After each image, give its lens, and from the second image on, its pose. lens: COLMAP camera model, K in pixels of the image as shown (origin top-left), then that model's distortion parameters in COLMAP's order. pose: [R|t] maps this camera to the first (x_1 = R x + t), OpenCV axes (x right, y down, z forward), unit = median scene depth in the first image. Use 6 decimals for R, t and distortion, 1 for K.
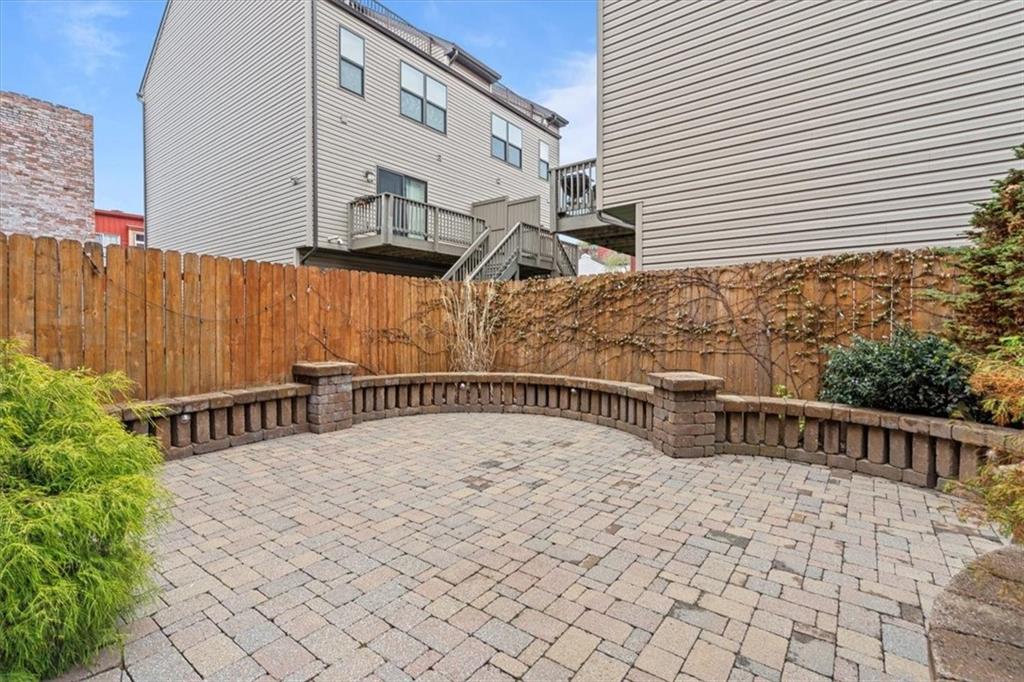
lens RADIAL K [[469.2, 0, 510.0], [0, 469.2, 336.9], [0, 0, 1]] dist [-0.002821, 0.000347]
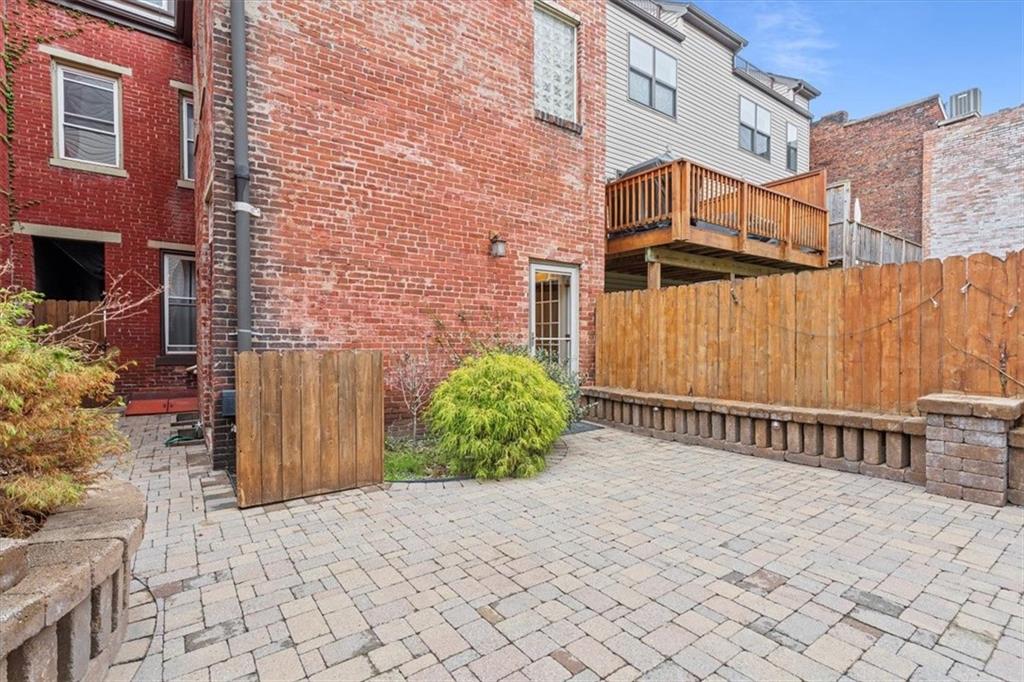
lens RADIAL K [[469.2, 0, 510.0], [0, 469.2, 336.9], [0, 0, 1]] dist [-0.002821, 0.000347]
pose [[-0.296058, -0.010349, -0.955114, 0.687627], [-0.018820, 0.999810, -0.005000, -0.021955], [0.954985, 0.016495, -0.296196, 0.887347]]
